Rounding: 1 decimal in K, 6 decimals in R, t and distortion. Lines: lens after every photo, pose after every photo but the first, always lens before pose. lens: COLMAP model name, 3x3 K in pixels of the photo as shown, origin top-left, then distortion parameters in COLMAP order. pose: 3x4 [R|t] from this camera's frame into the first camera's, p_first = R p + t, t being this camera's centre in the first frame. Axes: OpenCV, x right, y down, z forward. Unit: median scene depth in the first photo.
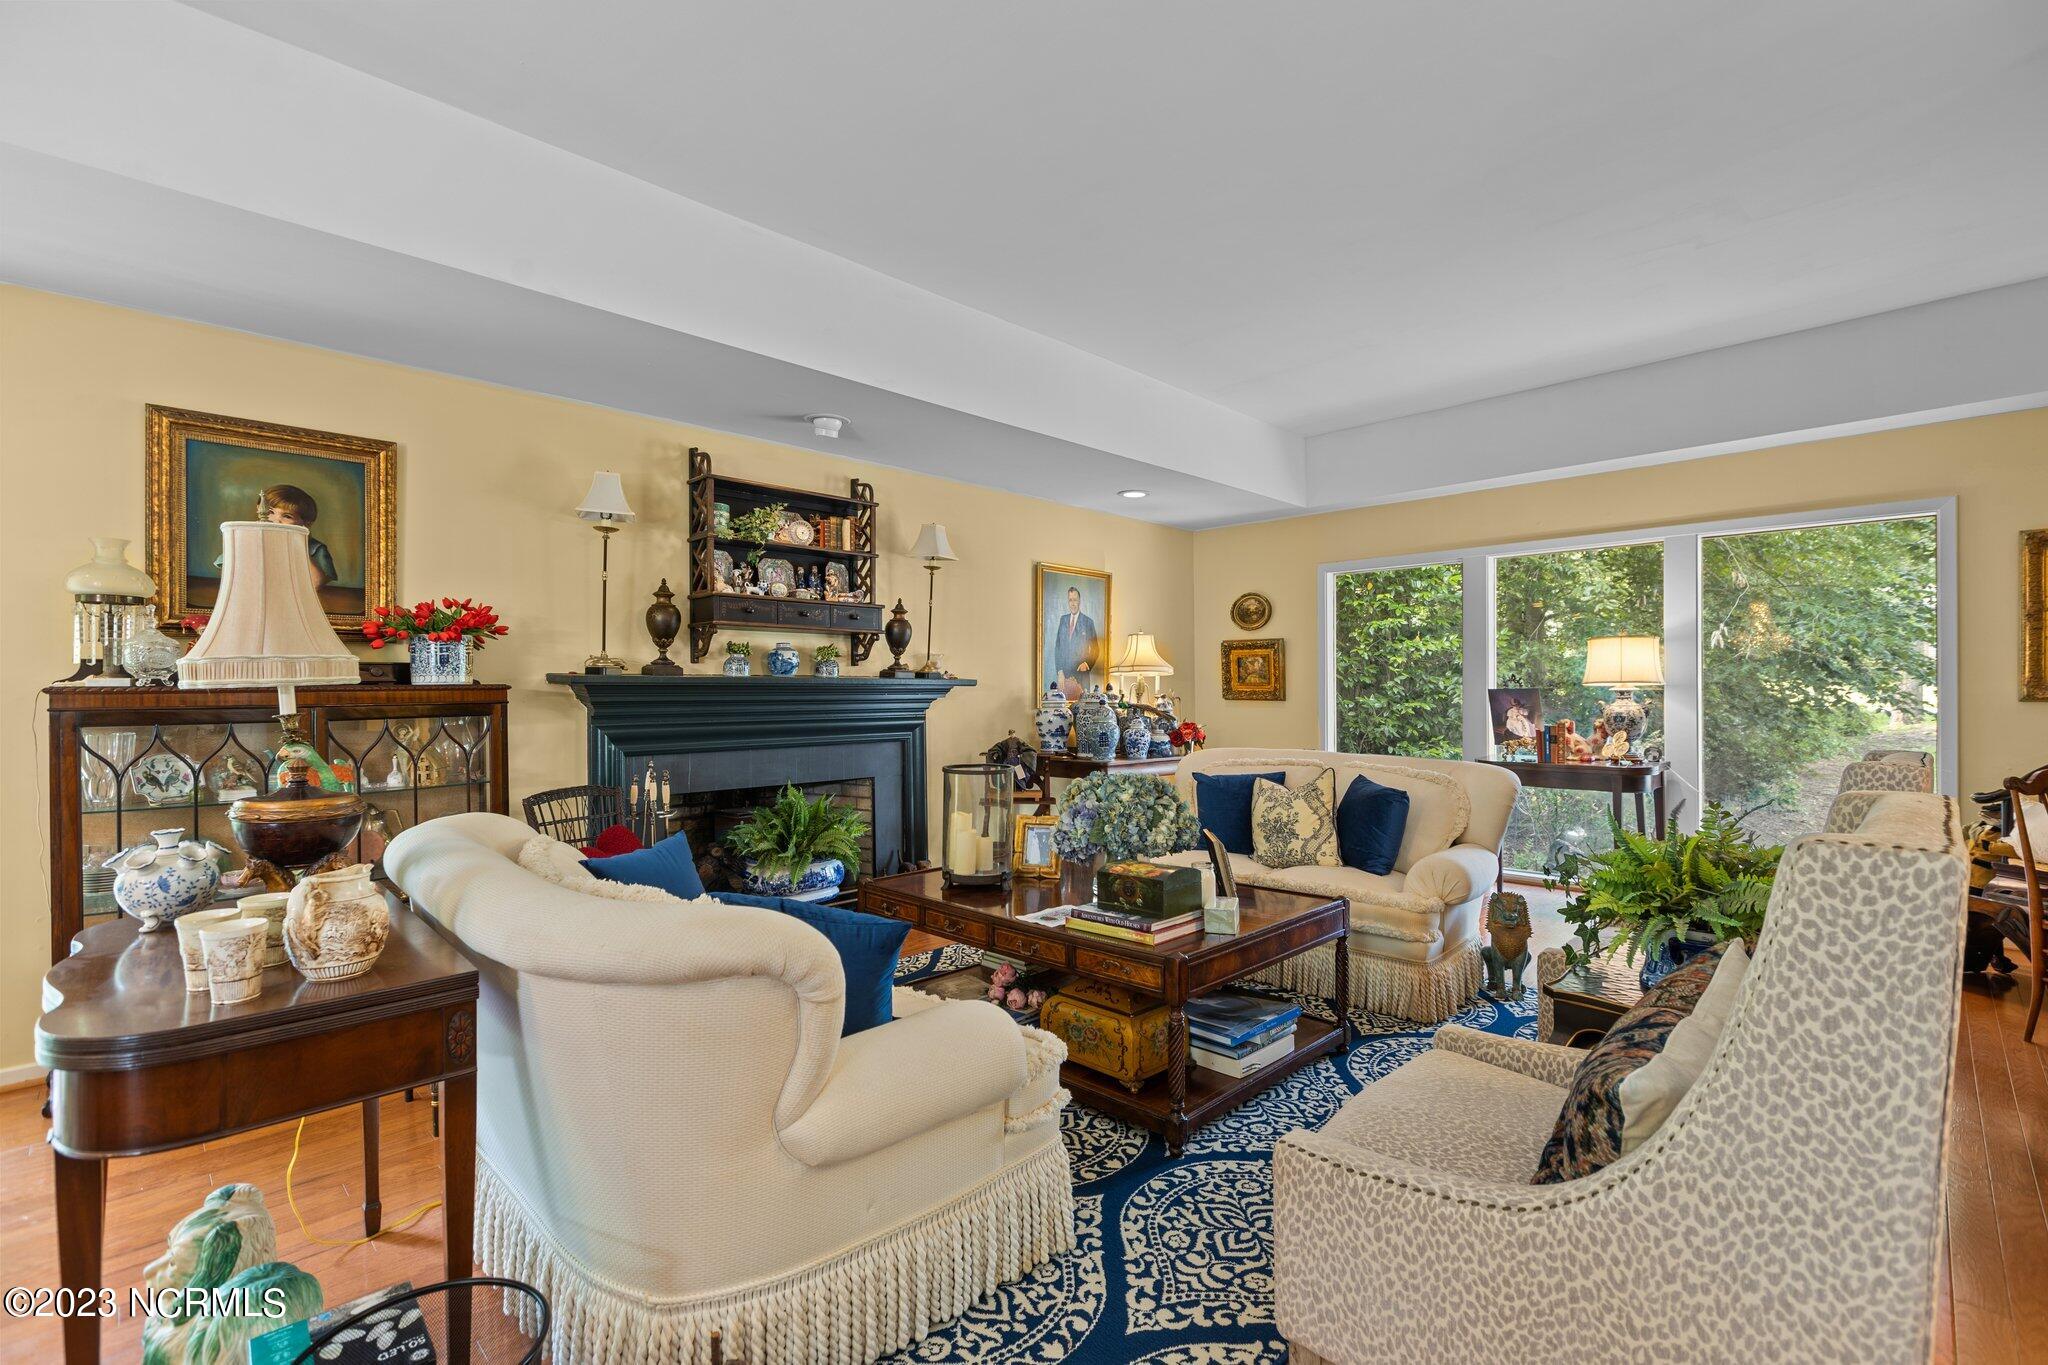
lens RADIAL K [[927.1, 0, 1025.9], [0, 927.1, 691.8], [0, 0, 1]] dist [0.002615, 0.000019]
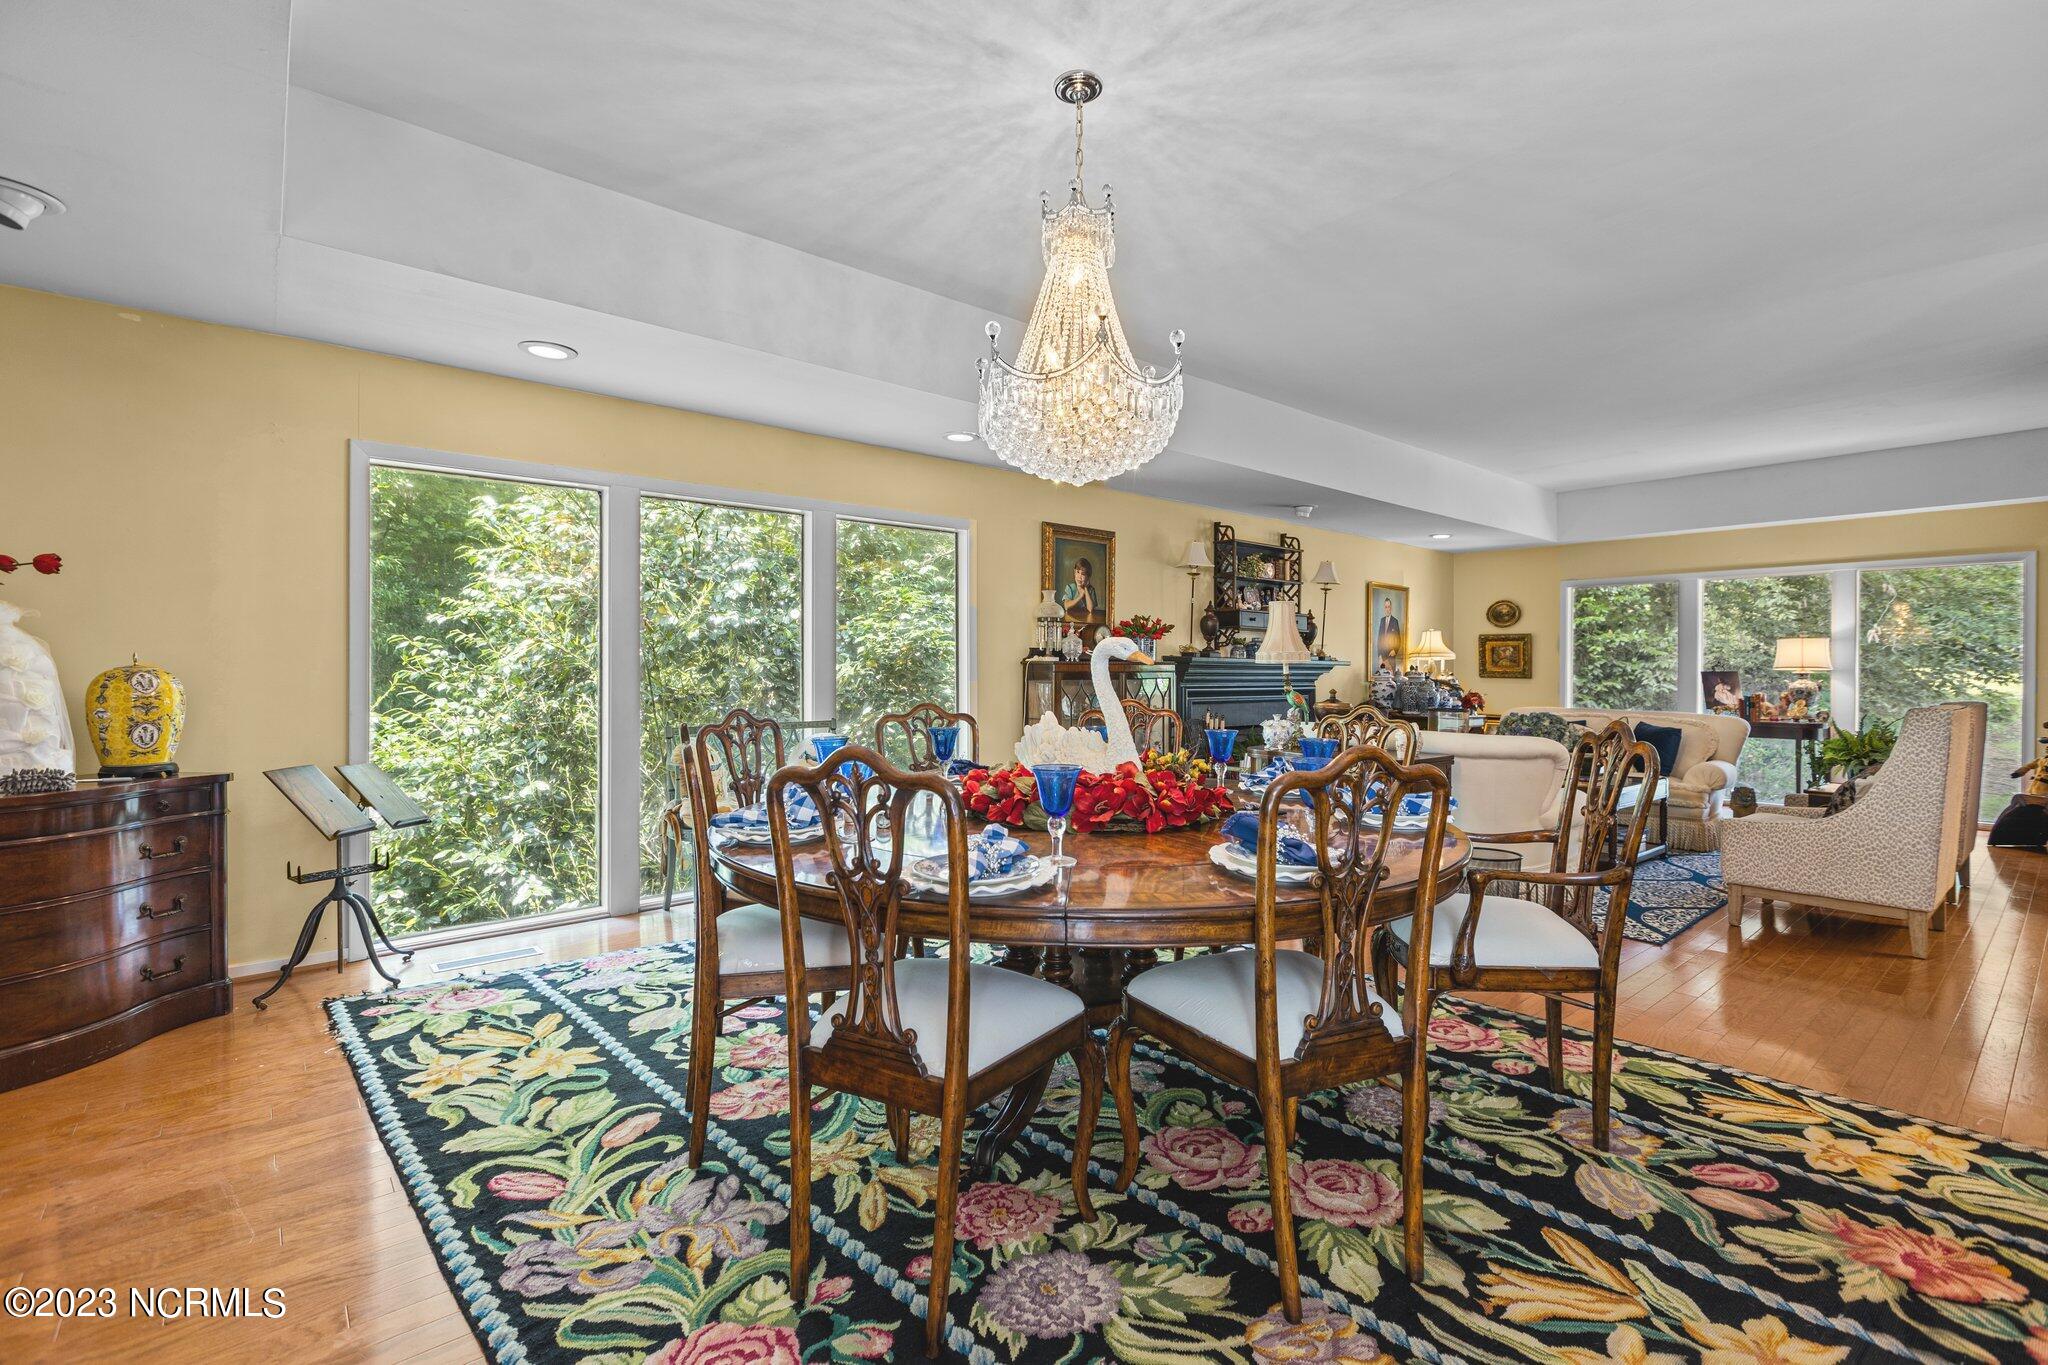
lens RADIAL K [[927.1, 0, 1022.2], [0, 927.1, 671.2], [0, 0, 1]] dist [0.002615, 0.000019]
pose [[0.995981, 0.011769, -0.088789, -0.464845], [-0.011814, 0.999930, 0.000017, 0.009895], [0.088783, 0.001032, 0.996050, -0.590146]]
